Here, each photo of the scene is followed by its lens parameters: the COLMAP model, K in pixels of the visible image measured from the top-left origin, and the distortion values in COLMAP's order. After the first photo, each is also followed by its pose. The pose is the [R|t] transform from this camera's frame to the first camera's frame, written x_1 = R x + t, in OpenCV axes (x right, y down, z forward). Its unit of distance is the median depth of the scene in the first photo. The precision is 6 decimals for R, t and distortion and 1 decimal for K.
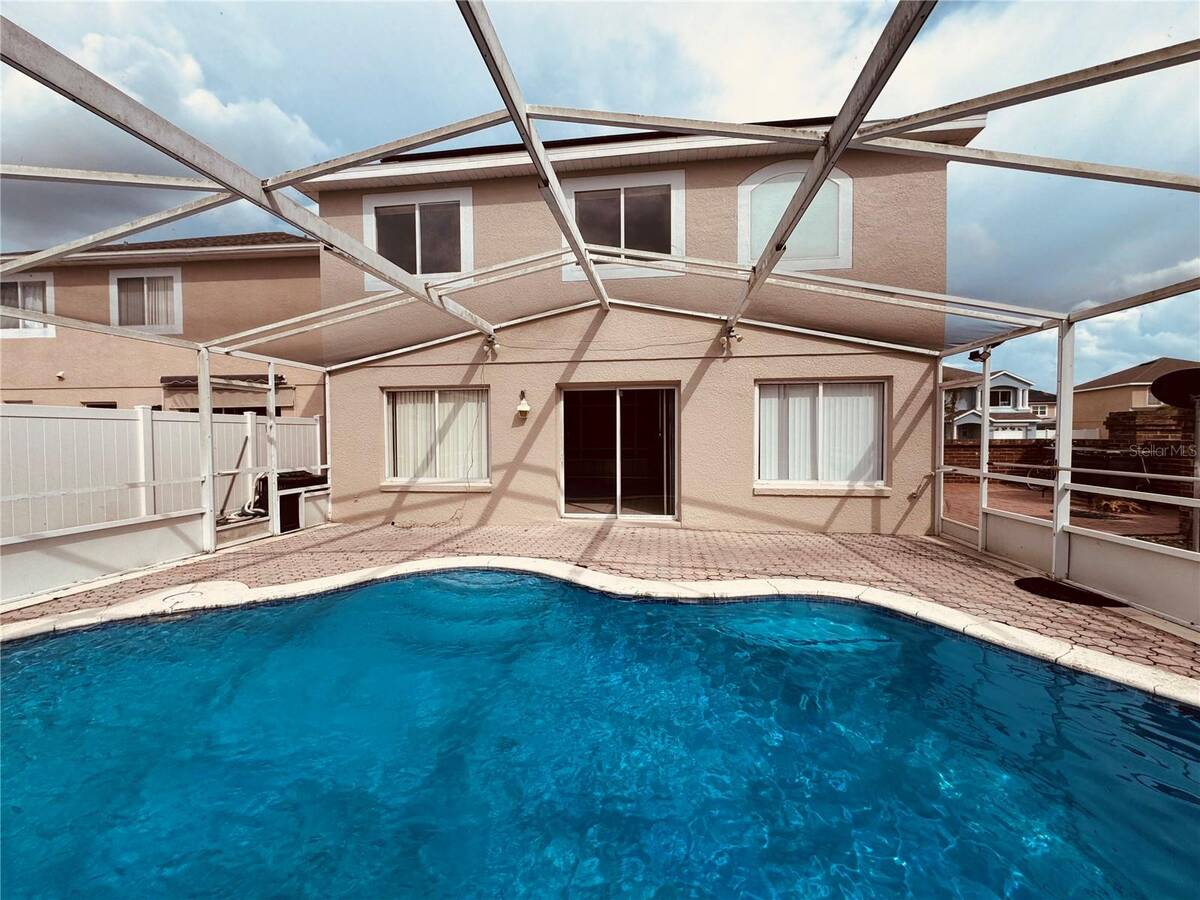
lens RADIAL K [[477.1, 0, 602.9], [0, 477.1, 449.3], [0, 0, 1]] dist [-0.002788, 0.000279]
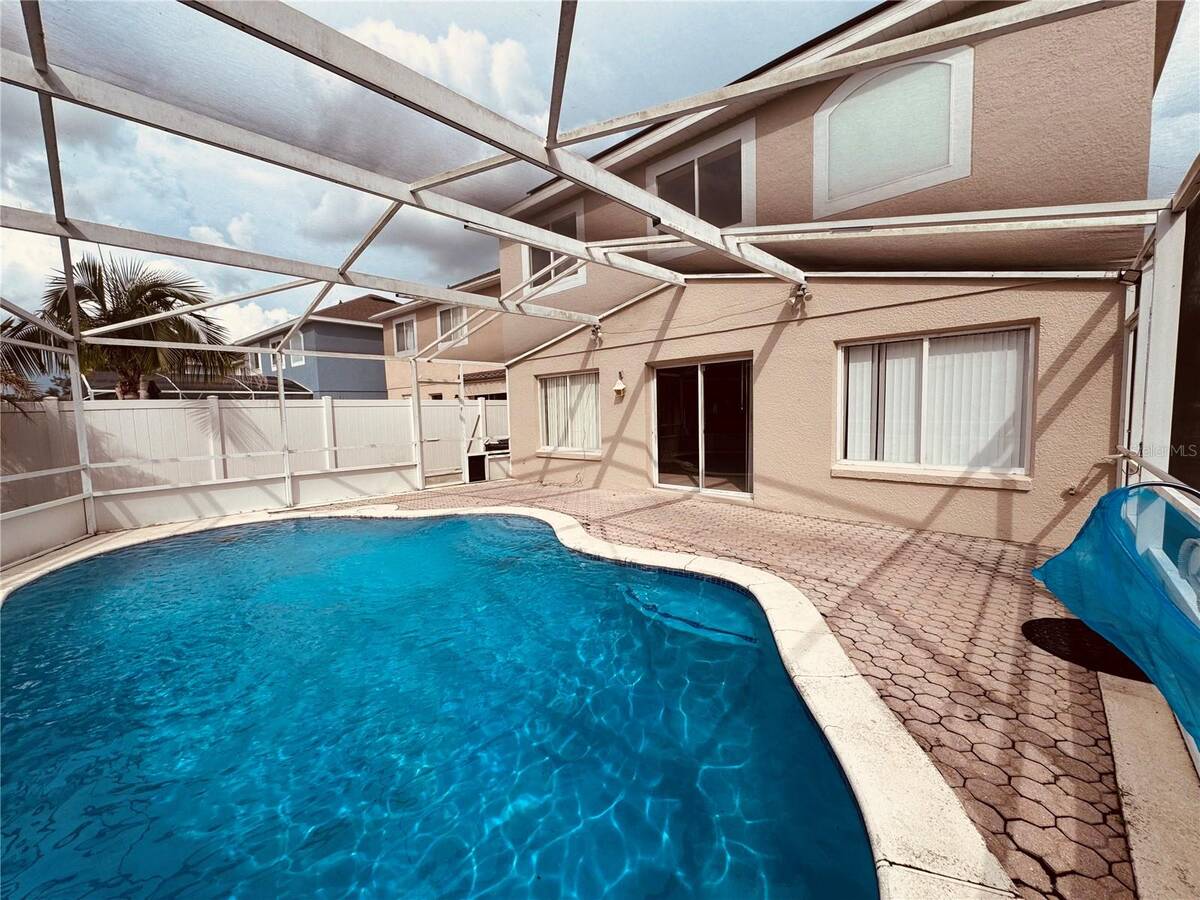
lens RADIAL K [[477.1, 0, 595.9], [0, 477.1, 448.6], [0, 0, 1]] dist [-0.002788, 0.000279]
pose [[0.811261, 0.029264, -0.583952, 0.467926], [0.002554, 0.998560, 0.053589, -0.002676], [0.584679, -0.044966, 0.810017, 0.053280]]
